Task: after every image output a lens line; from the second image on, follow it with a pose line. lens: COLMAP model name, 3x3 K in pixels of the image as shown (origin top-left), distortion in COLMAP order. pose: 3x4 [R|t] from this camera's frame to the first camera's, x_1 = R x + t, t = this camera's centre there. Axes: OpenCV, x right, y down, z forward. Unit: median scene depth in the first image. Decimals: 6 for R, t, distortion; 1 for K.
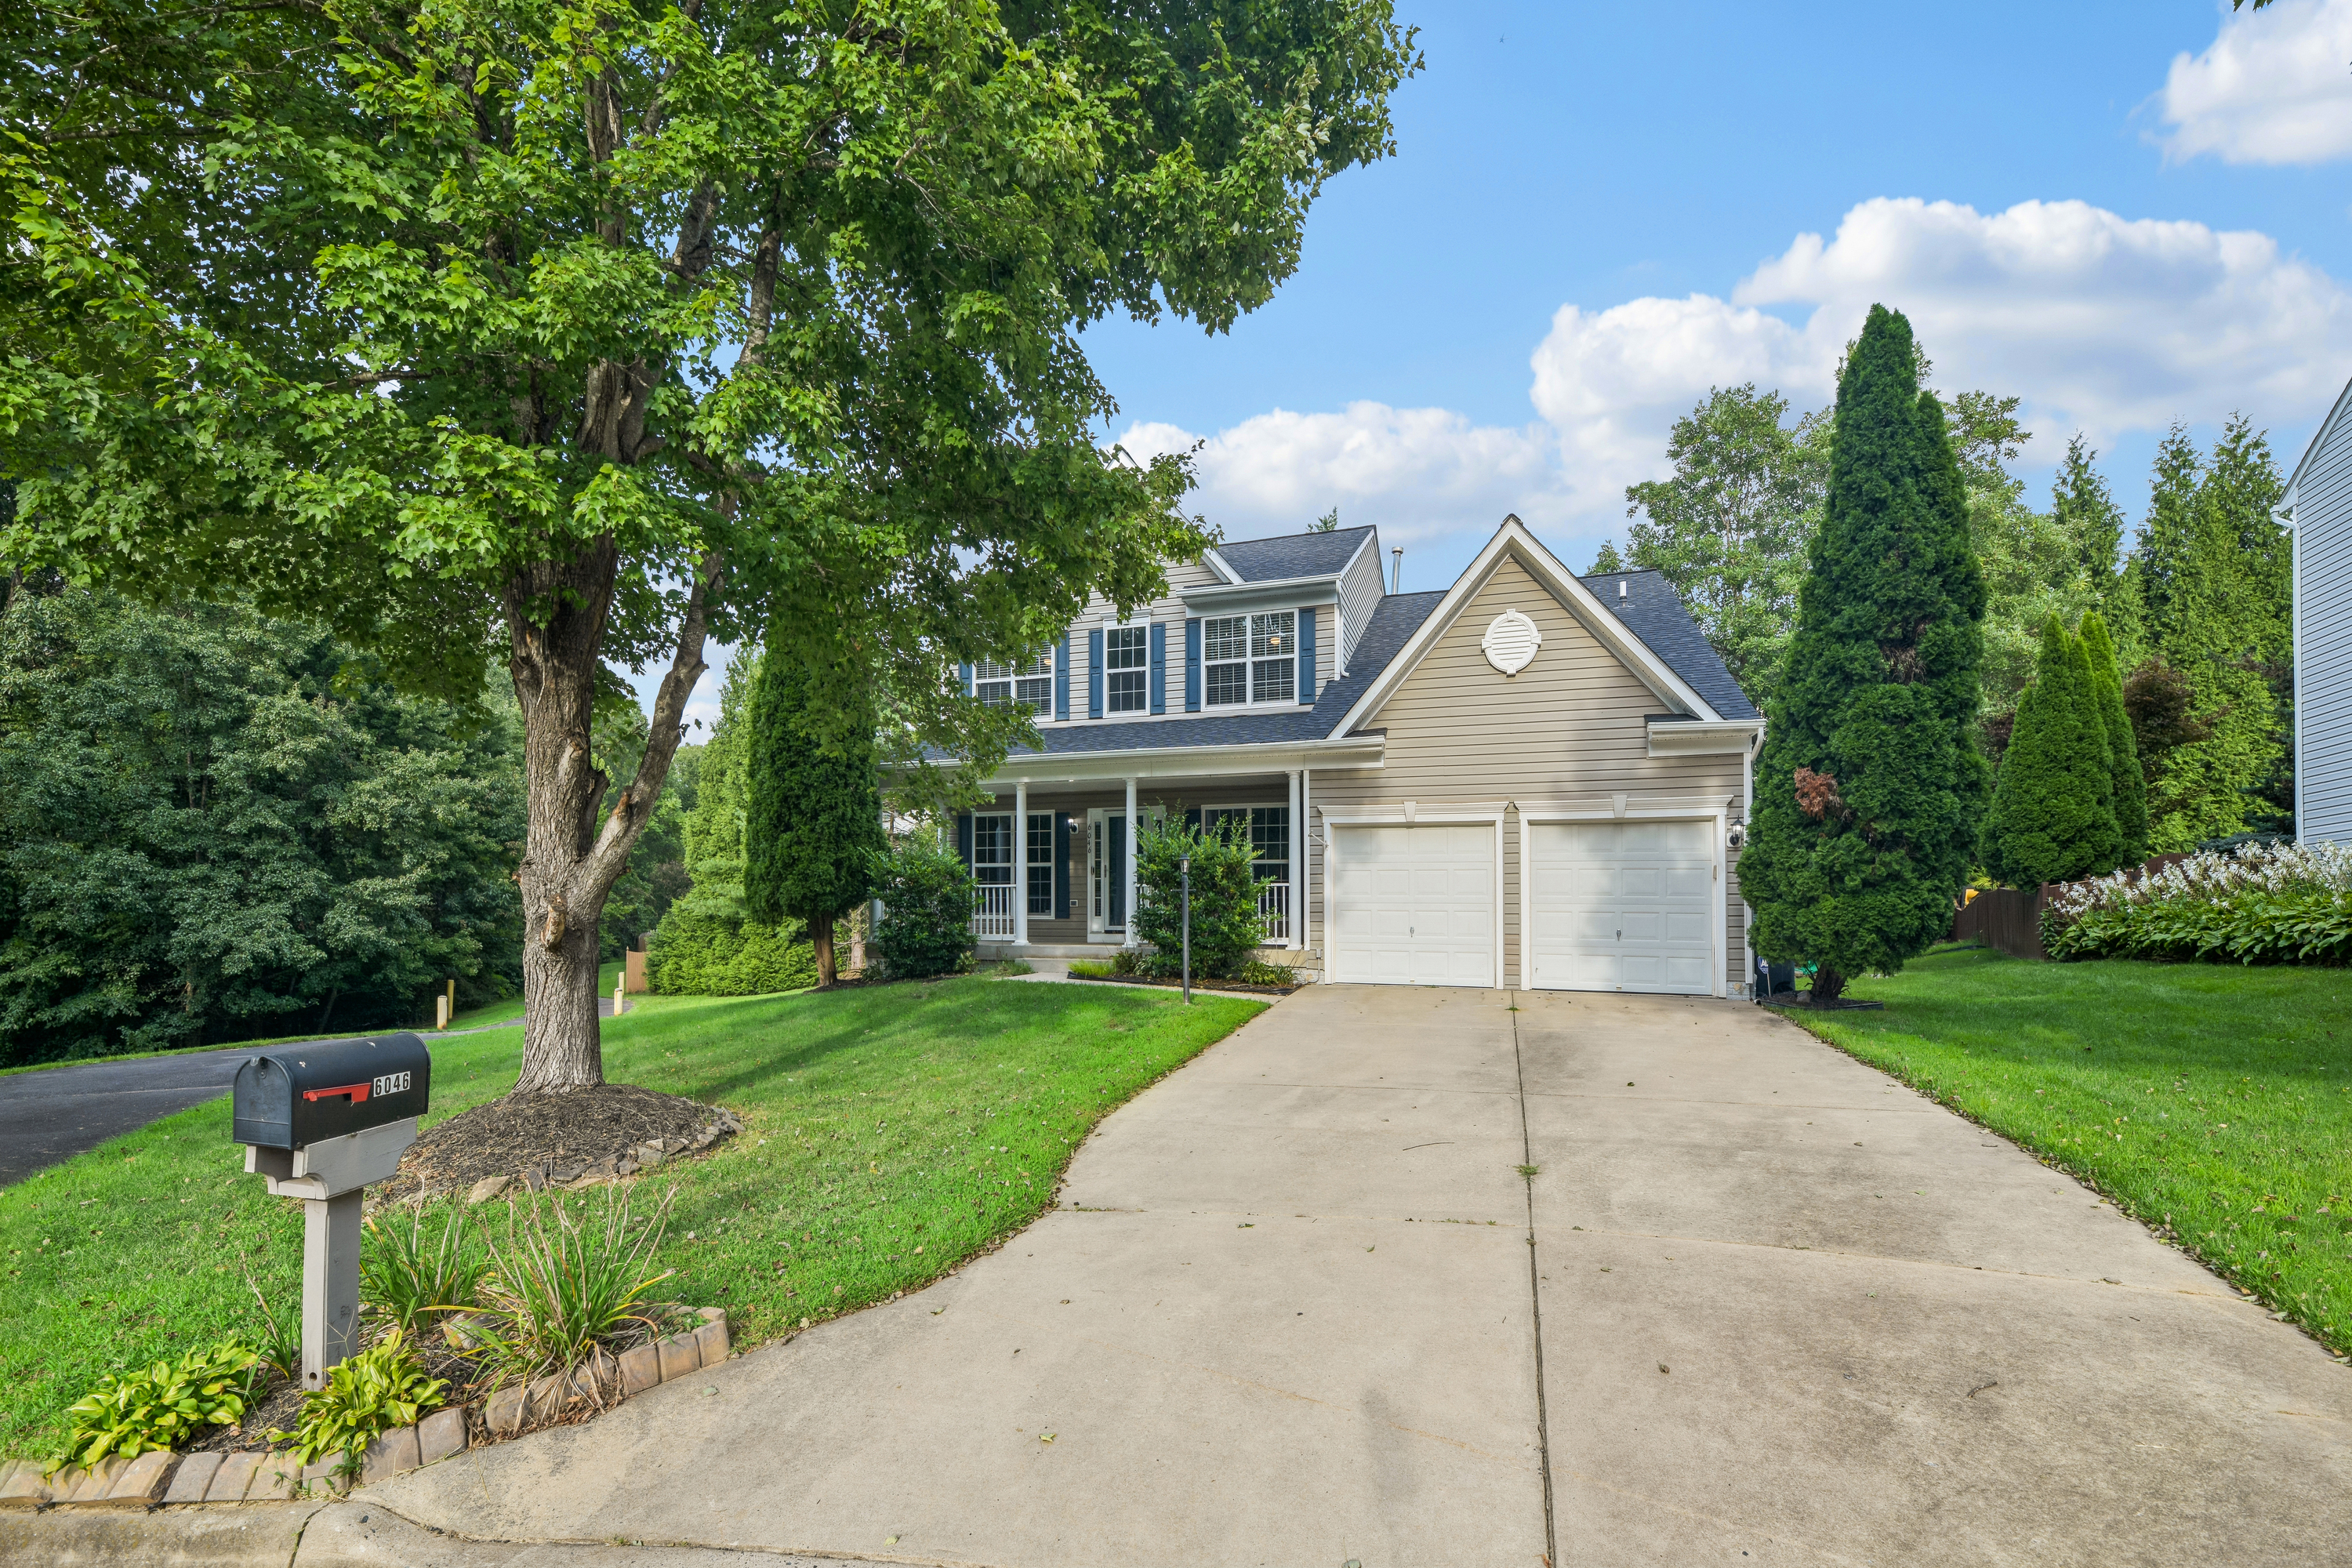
lens RADIAL K [[896.5, 0, 1295.8], [0, 896.5, 882.3], [0, 0, 1]] dist [0.001578, 0.000260]
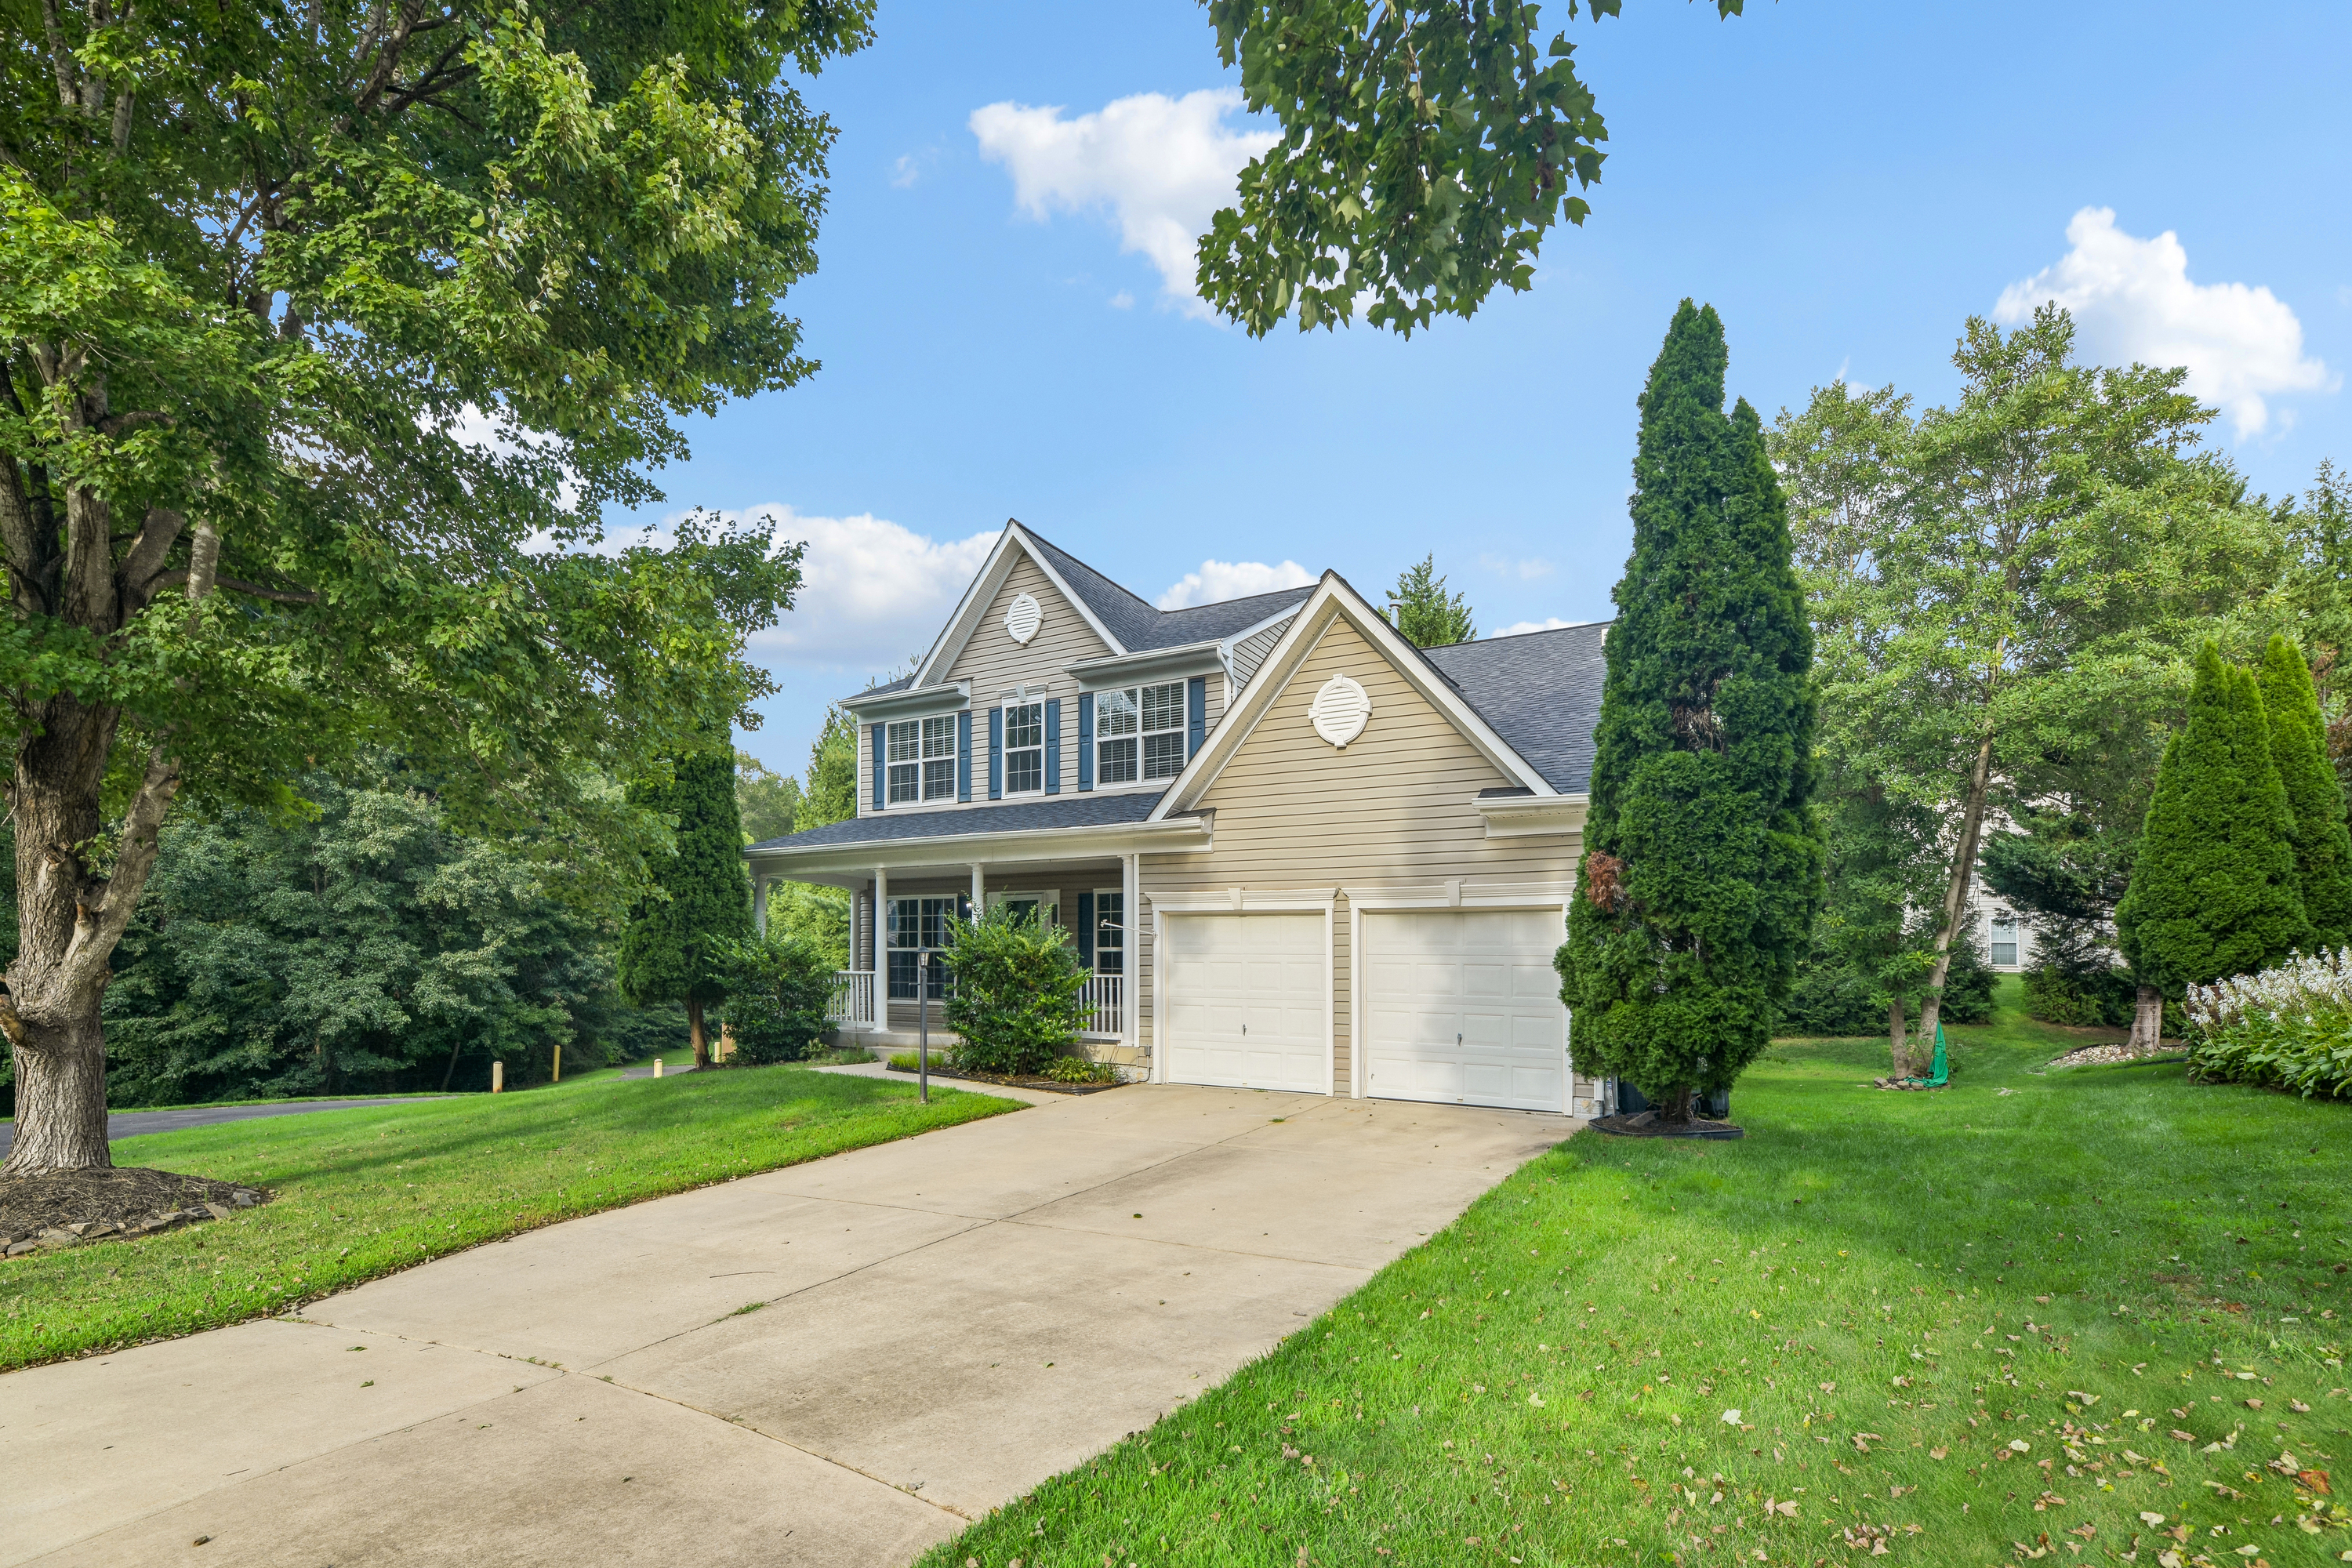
lens RADIAL K [[958.6, 0, 1177.9], [0, 958.6, 958.8], [0, 0, 1]] dist [-0.001603, -0.000250]
pose [[0.982590, 0.011996, -0.185398, 0.210773], [-0.012944, 0.999909, -0.003903, -0.010559], [0.185334, 0.006235, 0.982656, 0.020910]]
